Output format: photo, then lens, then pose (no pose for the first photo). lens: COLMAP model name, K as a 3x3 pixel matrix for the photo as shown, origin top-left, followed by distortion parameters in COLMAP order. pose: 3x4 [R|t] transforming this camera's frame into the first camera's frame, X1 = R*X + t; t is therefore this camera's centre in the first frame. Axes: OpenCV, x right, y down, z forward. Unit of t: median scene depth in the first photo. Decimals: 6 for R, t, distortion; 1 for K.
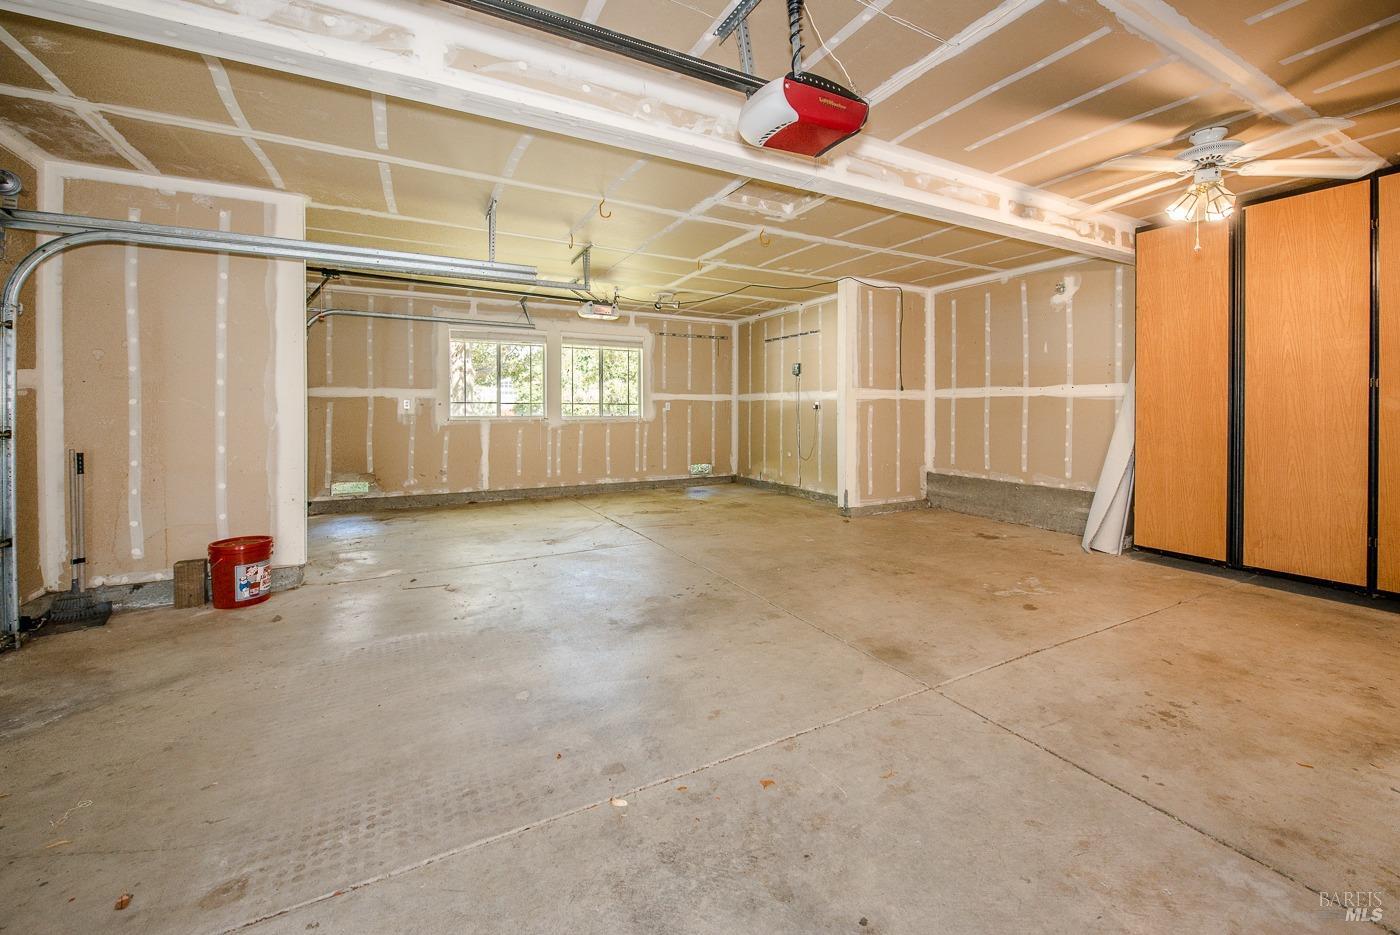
lens RADIAL K [[564.4, 0, 707.3], [0, 564.4, 412.9], [0, 0, 1]] dist [-0.008043, -0.000872]
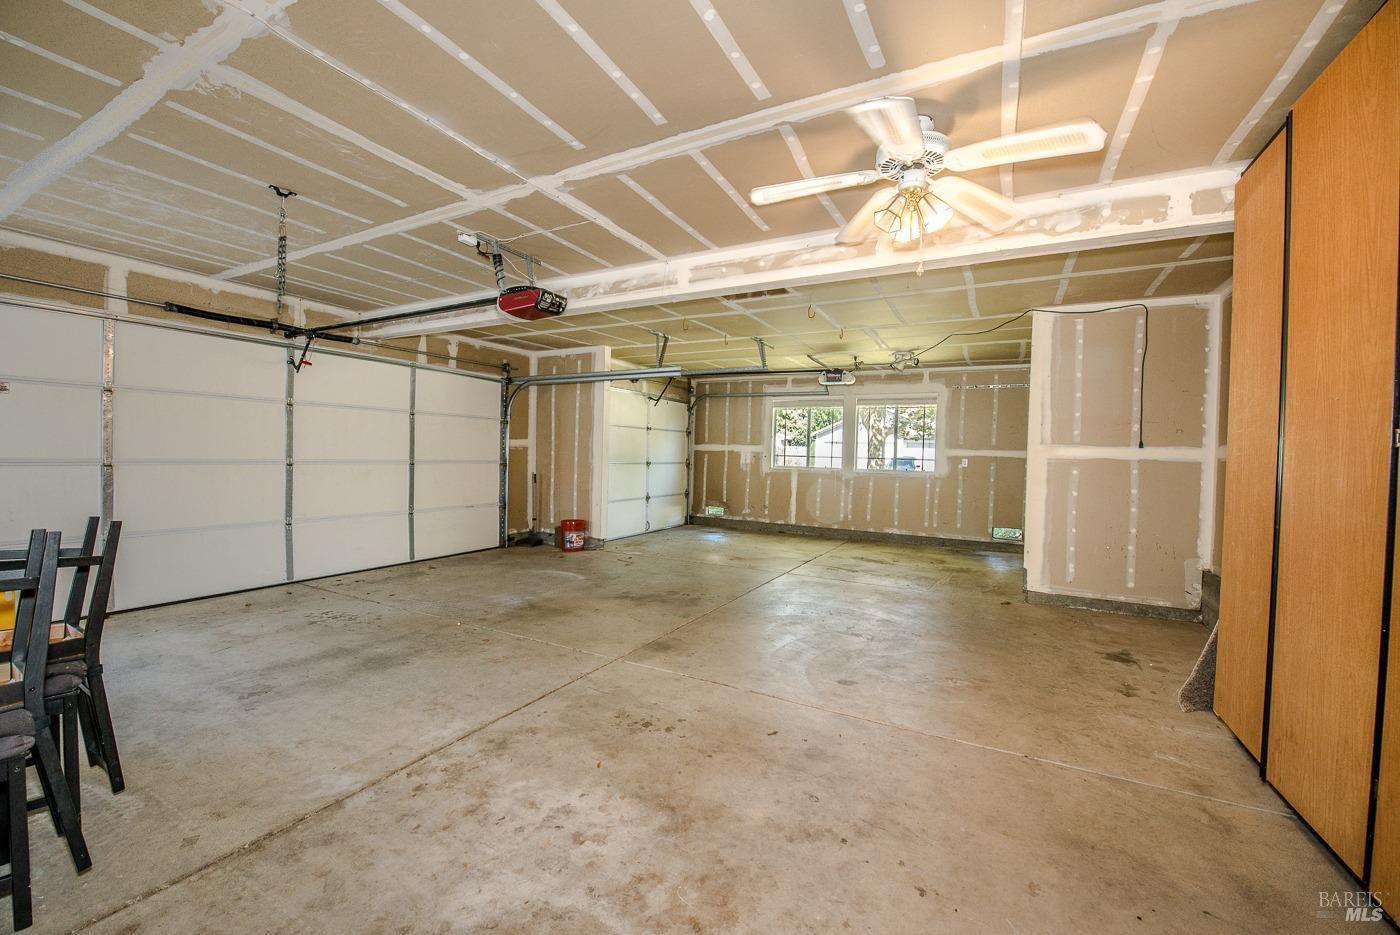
lens RADIAL K [[556.5, 0, 700.0], [0, 556.5, 467.5], [0, 0, 1]] dist [-0.018430, -0.000092]
pose [[0.547581, 0.032683, -0.836114, 0.618951], [-0.029380, 0.999372, 0.019824, -0.011984], [0.836237, 0.013710, 0.548197, 0.146470]]
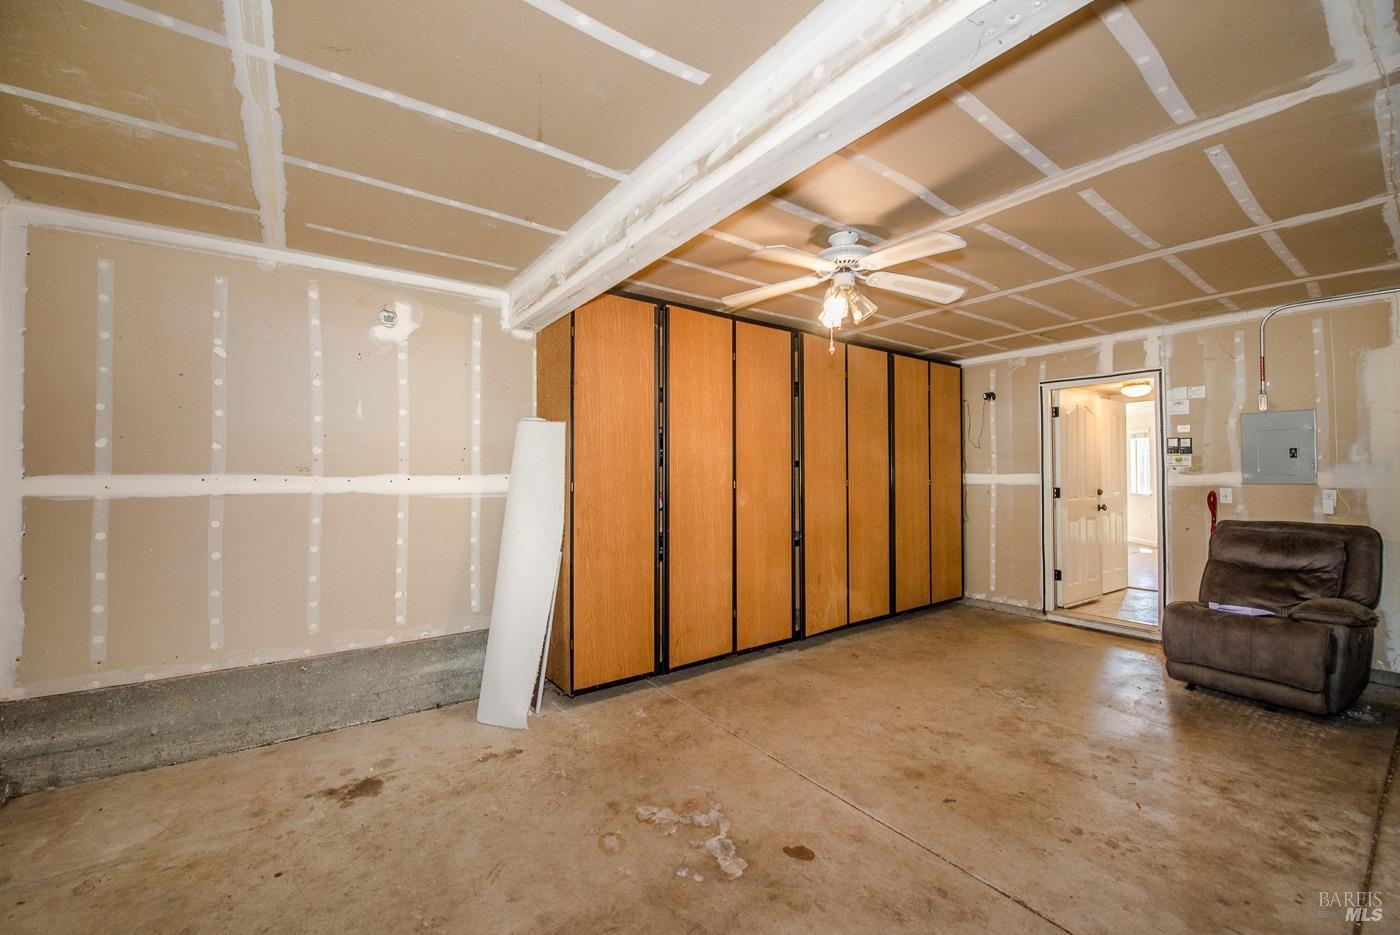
lens RADIAL K [[563.6, 0, 700.0], [0, 563.6, 467.5], [0, 0, 1]] dist [-0.021780, -0.000320]
pose [[-0.133488, 0.012039, 0.990977, -0.015227], [0.010160, 0.999890, -0.010779, -0.039270], [-0.990998, 0.008629, -0.133596, 0.613607]]
